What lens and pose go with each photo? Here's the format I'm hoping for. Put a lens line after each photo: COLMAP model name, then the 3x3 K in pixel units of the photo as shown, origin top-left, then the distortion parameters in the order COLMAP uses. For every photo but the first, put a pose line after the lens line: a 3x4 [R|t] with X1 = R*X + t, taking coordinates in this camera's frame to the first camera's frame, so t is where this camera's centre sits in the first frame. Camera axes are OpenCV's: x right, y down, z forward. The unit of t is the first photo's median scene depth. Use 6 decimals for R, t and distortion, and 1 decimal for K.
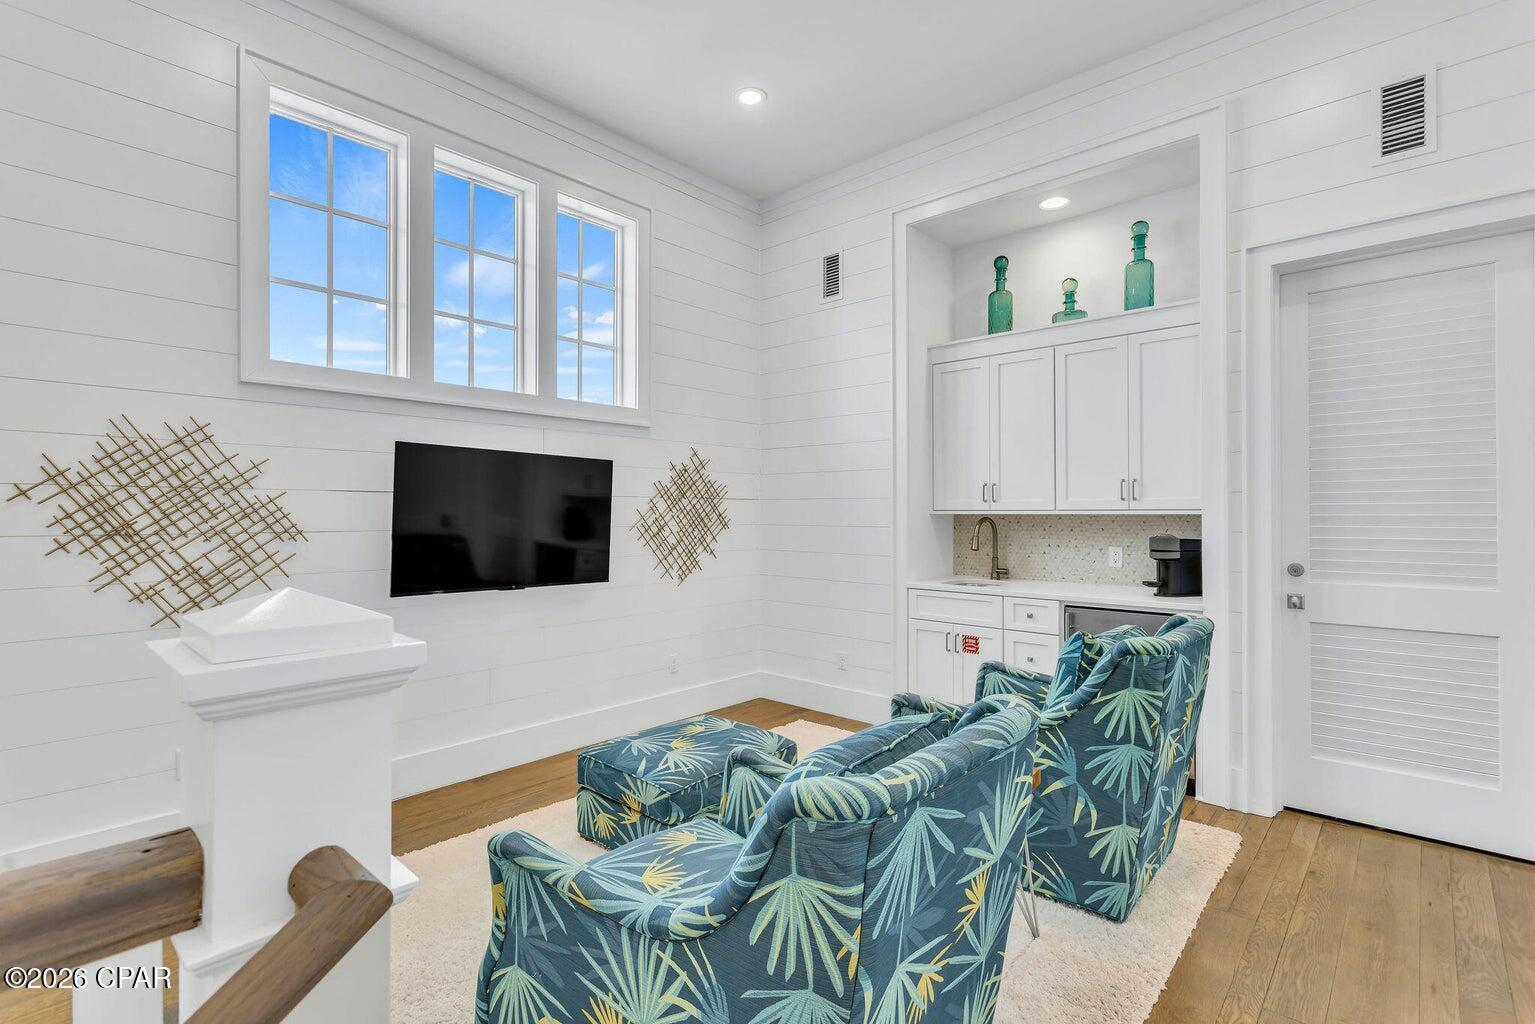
lens RADIAL K [[731.0, 0, 761.0], [0, 731.0, 505.7], [0, 0, 1]] dist [0.002238, 0.000019]
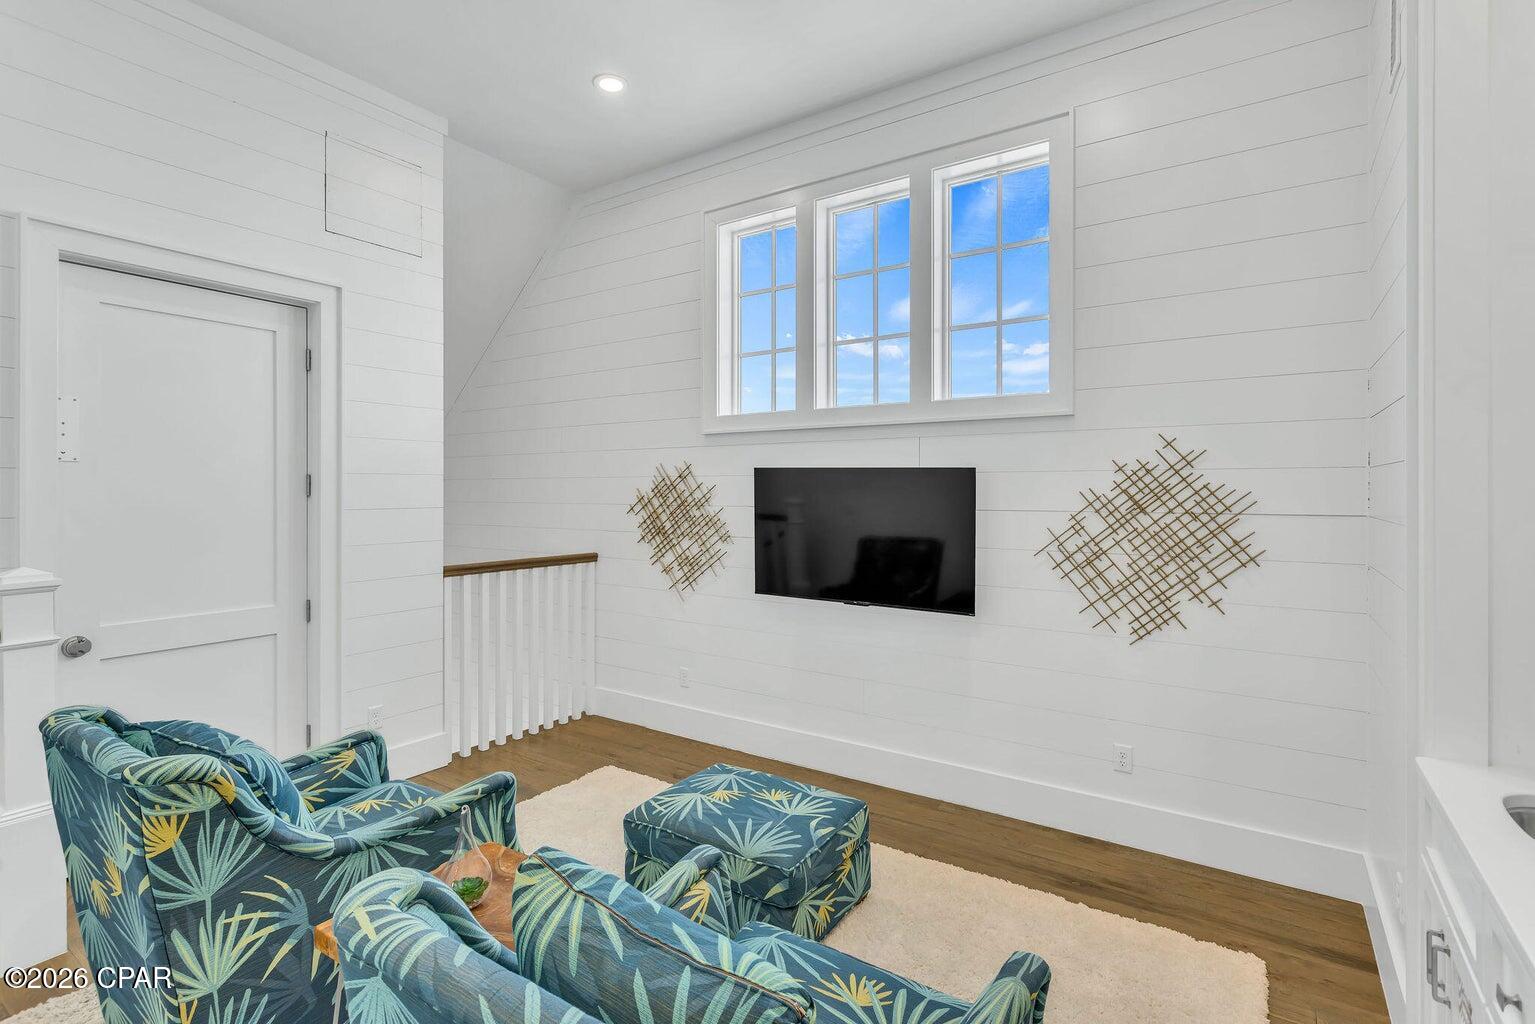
lens RADIAL K [[731.0, 0, 761.0], [0, 731.0, 505.7], [0, 0, 1]] dist [0.002238, 0.000019]
pose [[0.140063, 0.024238, -0.989846, 0.583567], [0.010994, 0.999601, 0.026033, -0.045332], [0.990082, -0.014529, 0.139740, 0.674249]]
